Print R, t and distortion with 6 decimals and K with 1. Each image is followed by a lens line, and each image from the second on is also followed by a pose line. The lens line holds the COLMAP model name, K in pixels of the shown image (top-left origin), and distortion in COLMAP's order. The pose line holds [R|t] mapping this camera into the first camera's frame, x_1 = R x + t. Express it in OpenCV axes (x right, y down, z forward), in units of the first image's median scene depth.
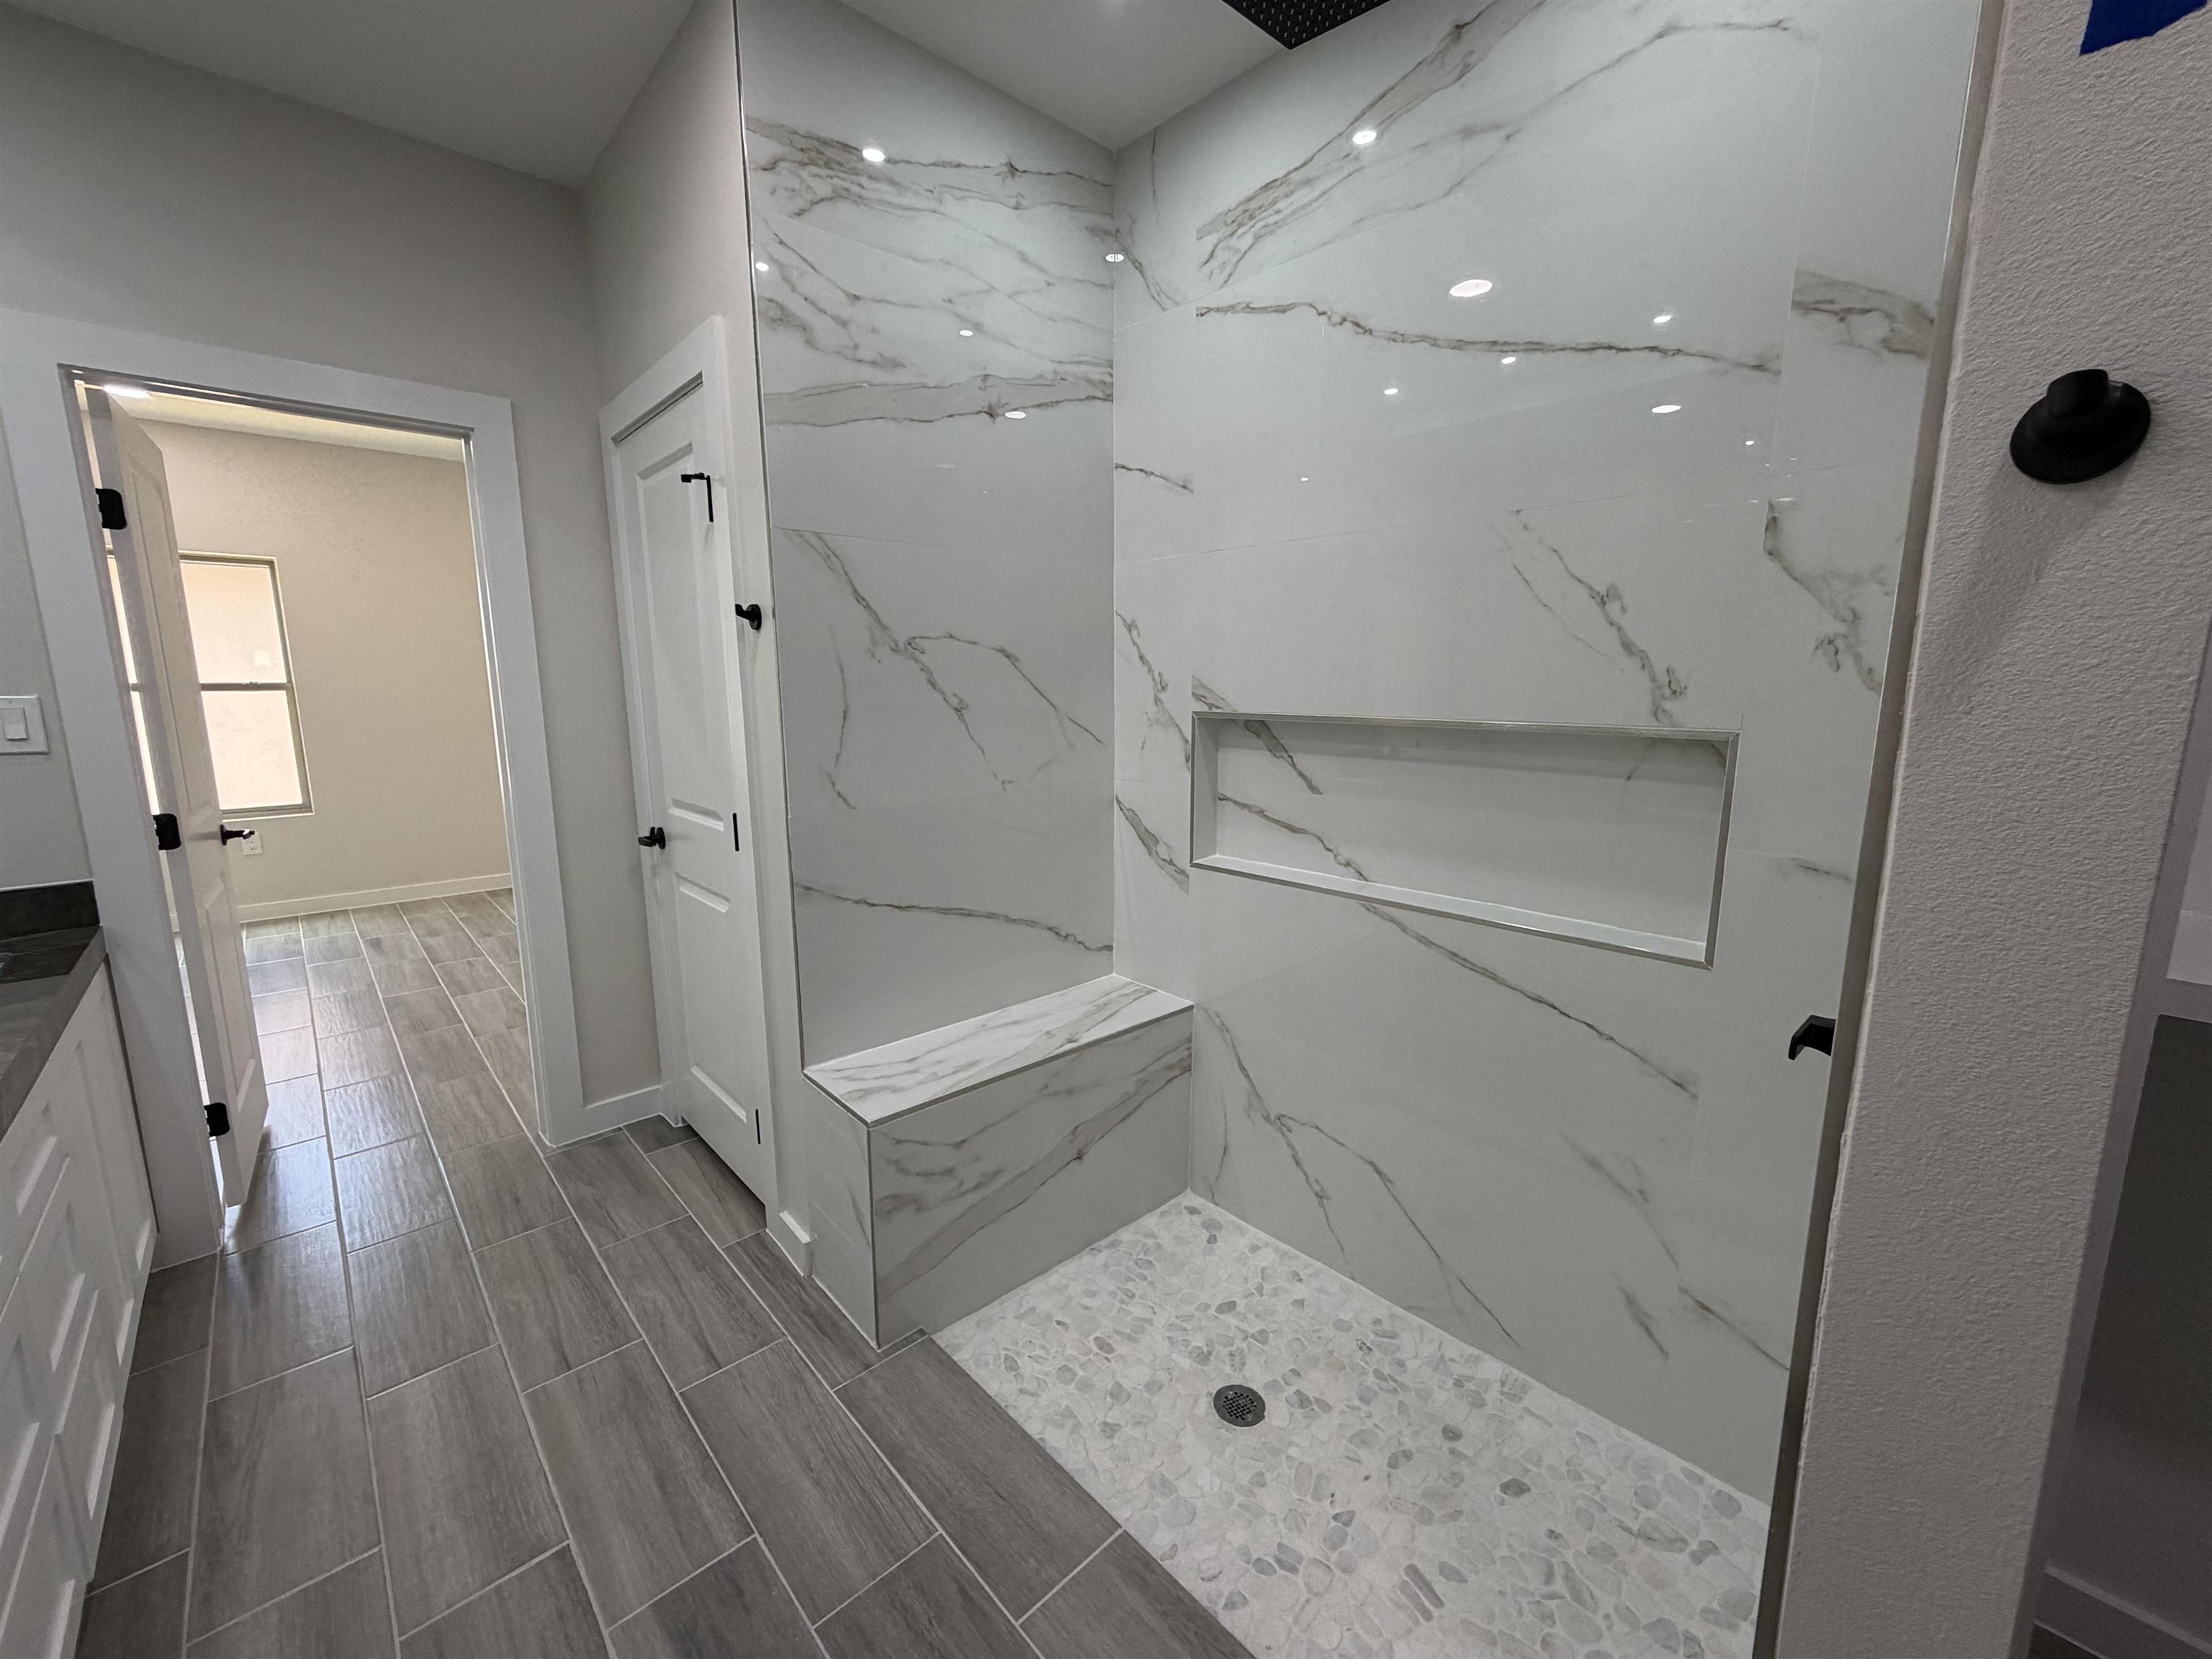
lens RADIAL K [[885.4, 0, 1096.8], [0, 885.4, 822.6], [0, 0, 1]] dist [0.000768, 0.000078]
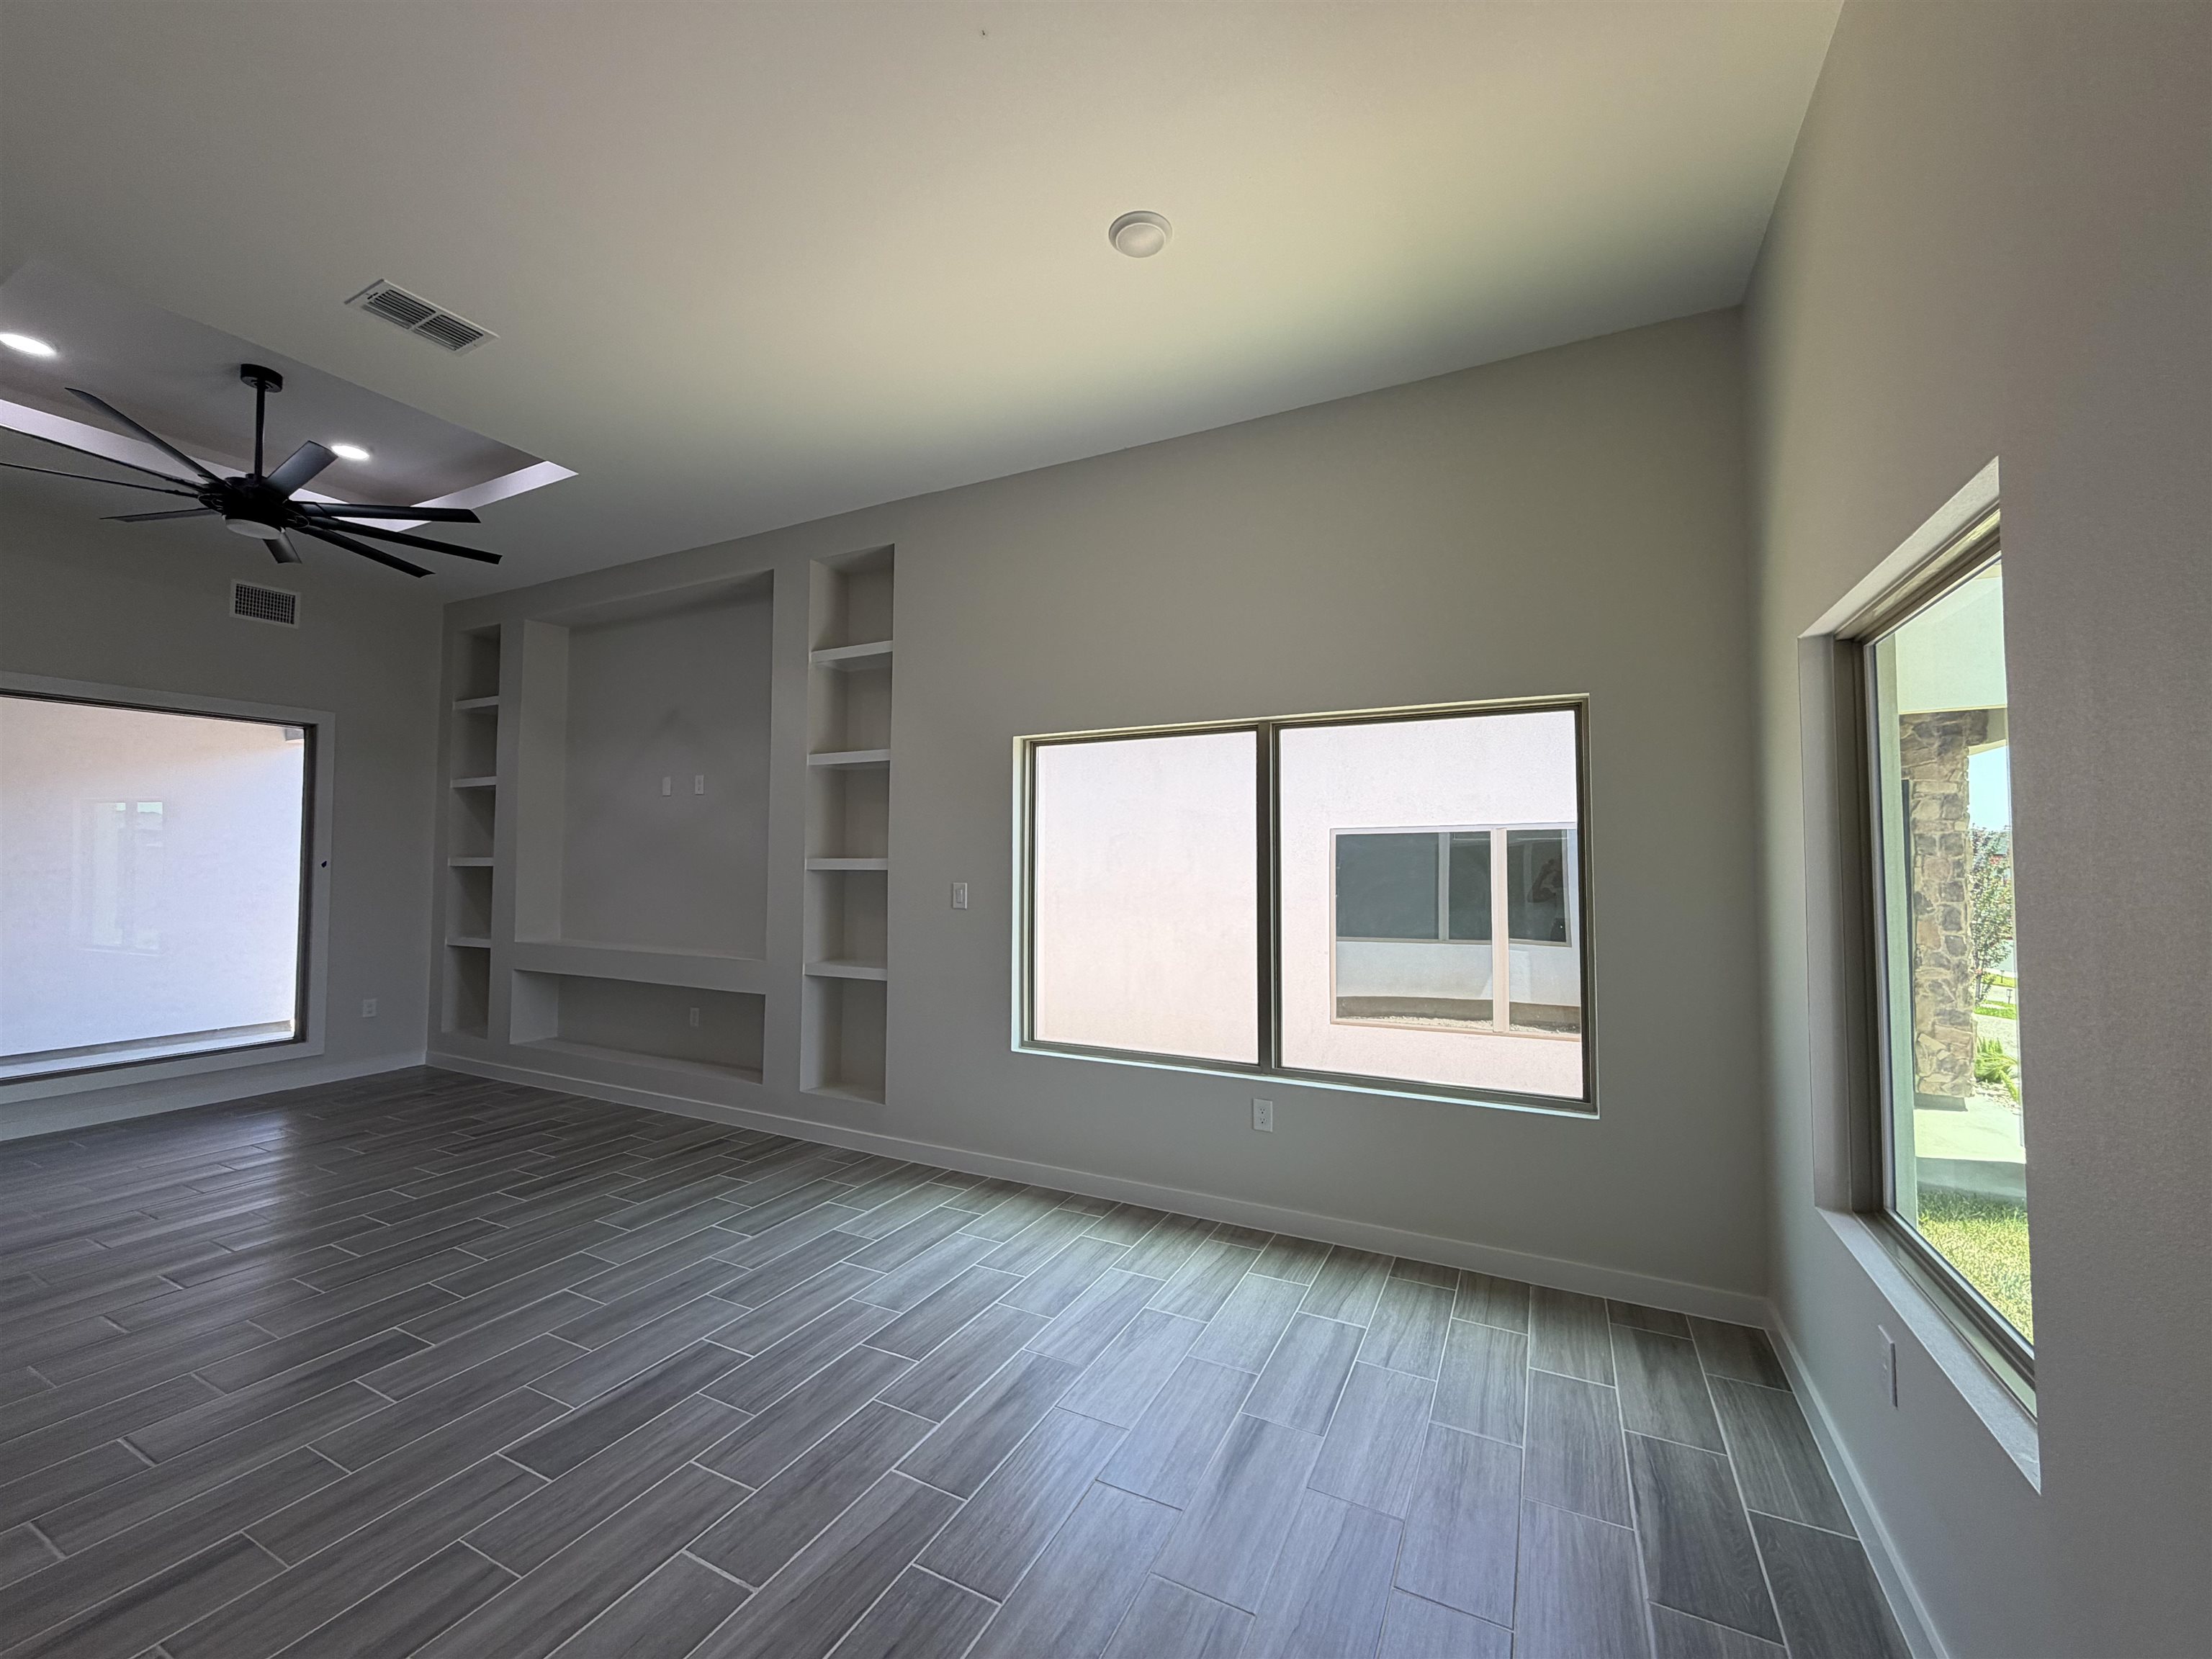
lens RADIAL K [[885.4, 0, 1097.2], [0, 885.4, 833.9], [0, 0, 1]] dist [0.000768, 0.000078]
pose [[0.351446, -0.036124, -0.935511, 1.642279], [-0.162148, 0.981805, -0.098826, 0.026747], [0.922060, 0.186424, 0.339194, -0.079021]]
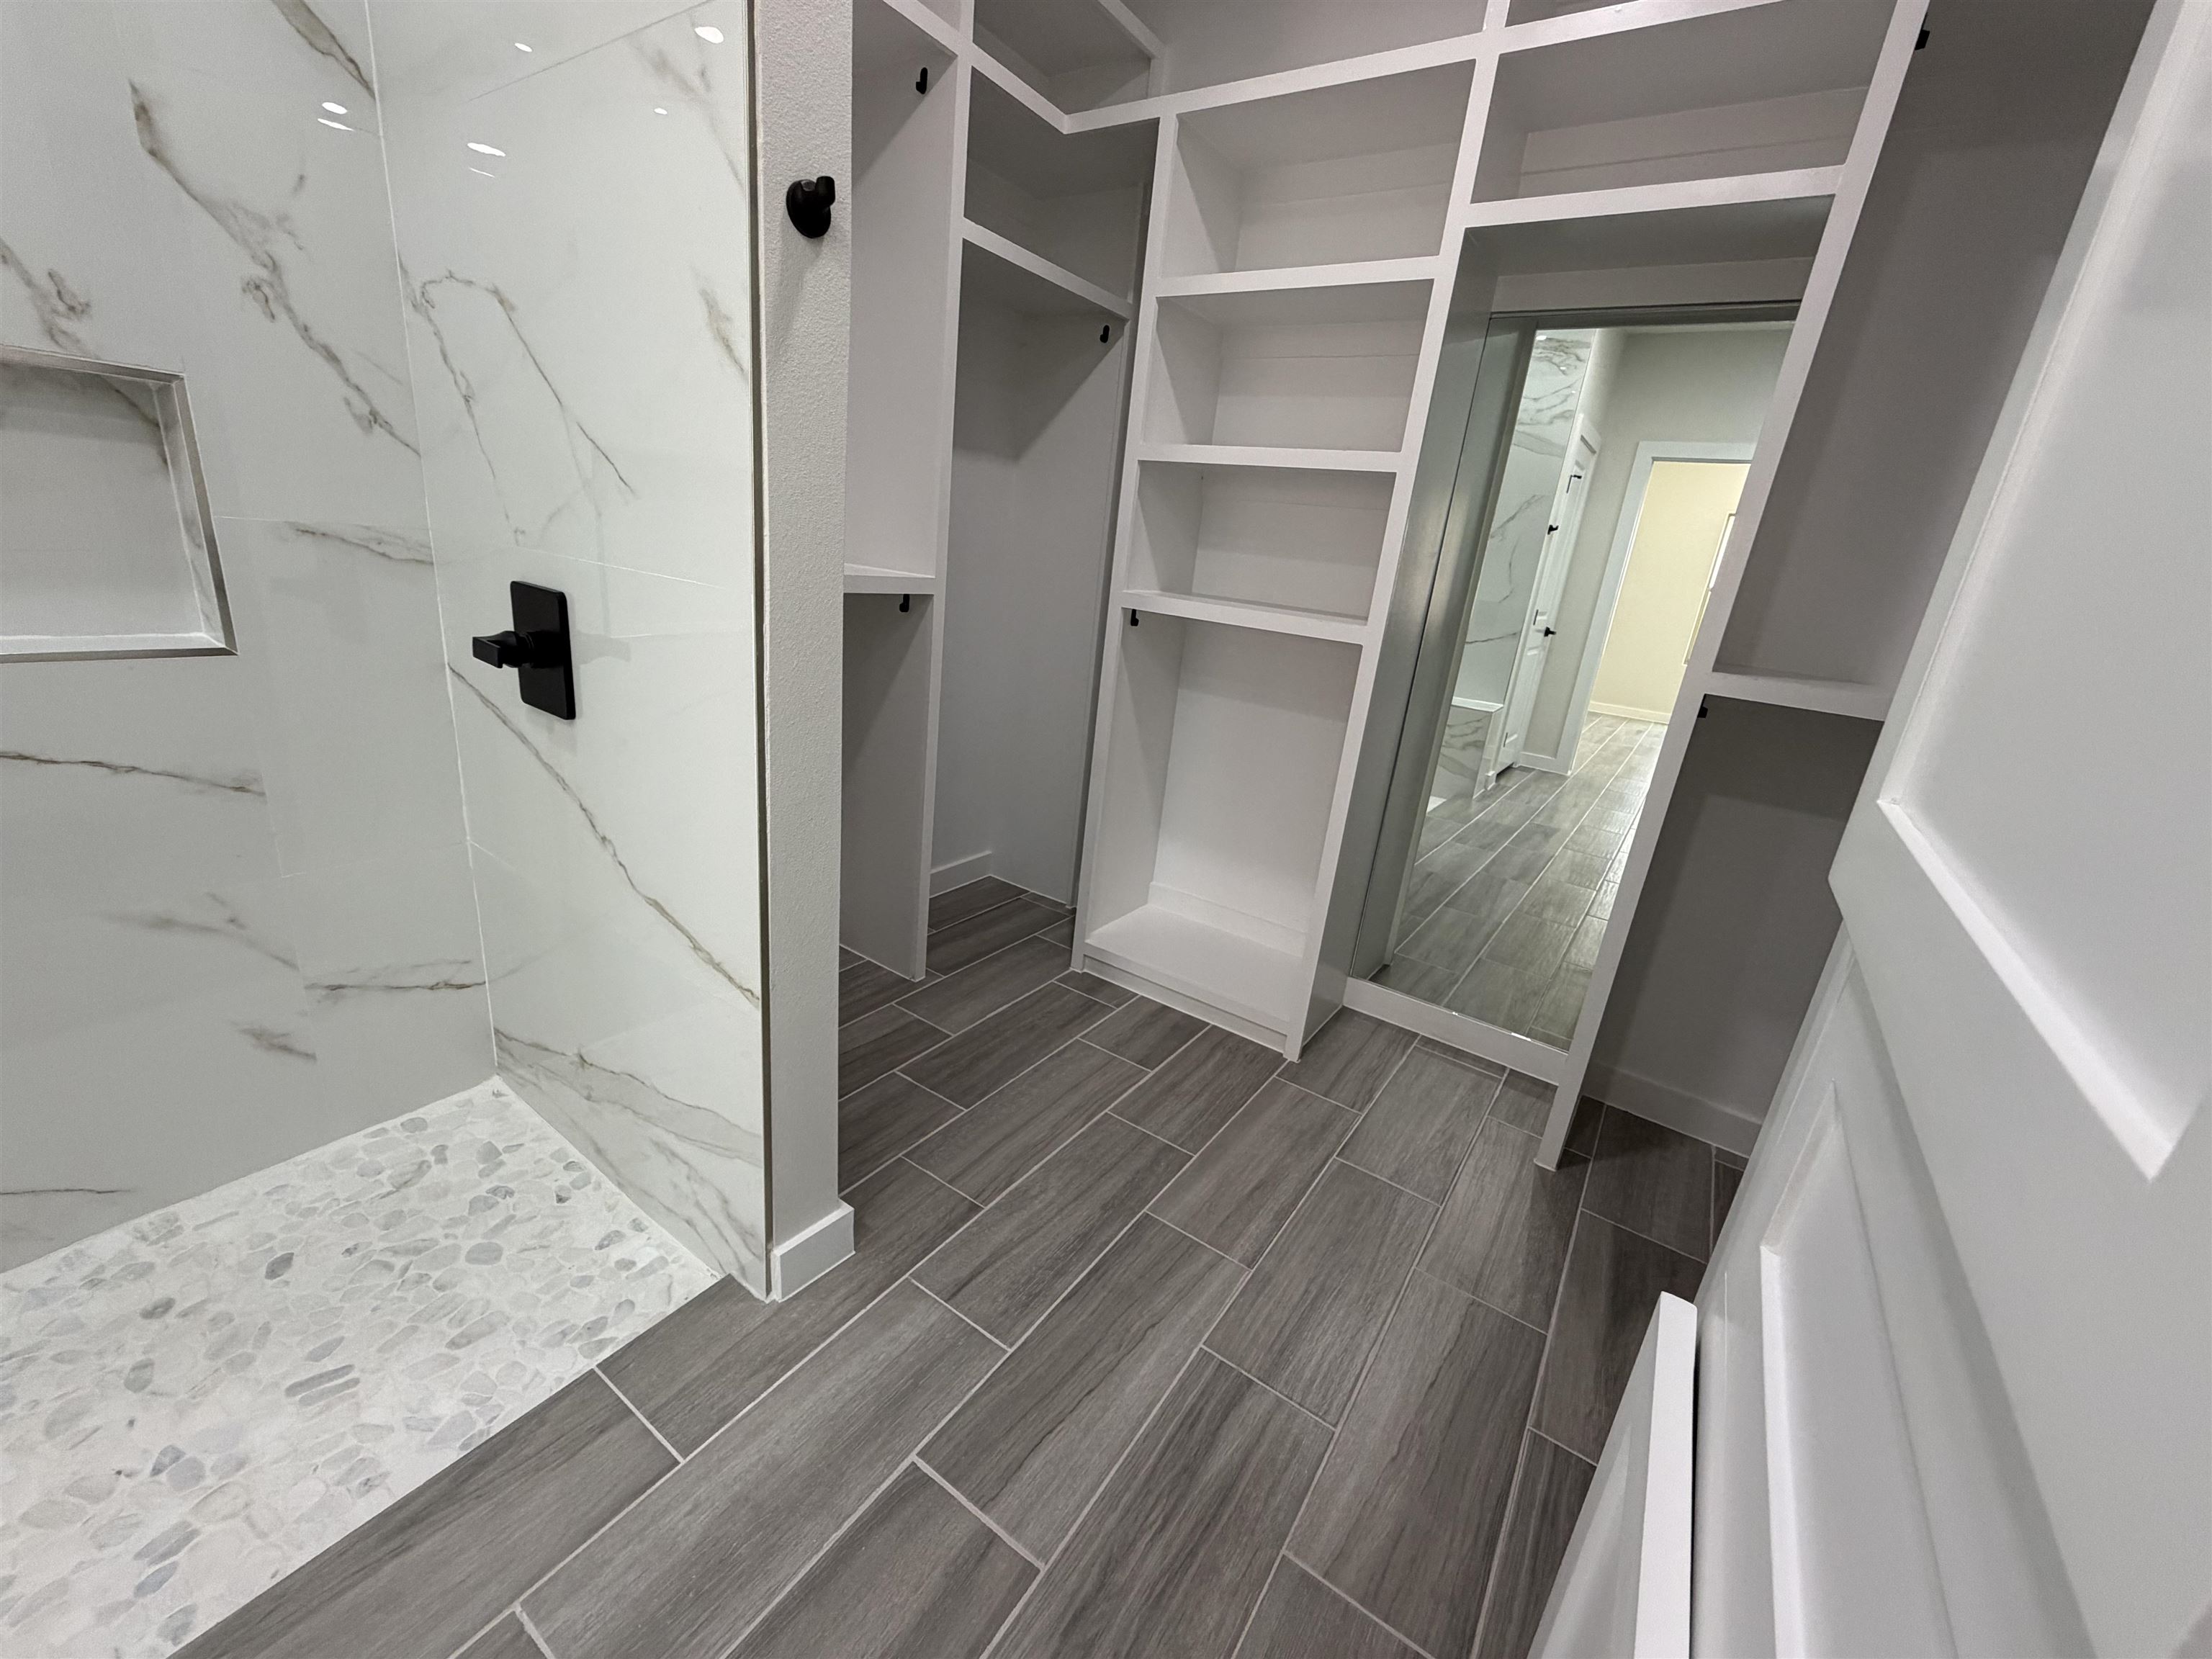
lens RADIAL K [[885.4, 0, 1100.9], [0, 885.4, 827.6], [0, 0, 1]] dist [0.000768, 0.000078]
pose [[-0.218802, -0.317919, 0.922525, -0.438885], [0.058036, 0.939520, 0.337541, 0.076421], [-0.974042, 0.127394, -0.187118, 0.315646]]
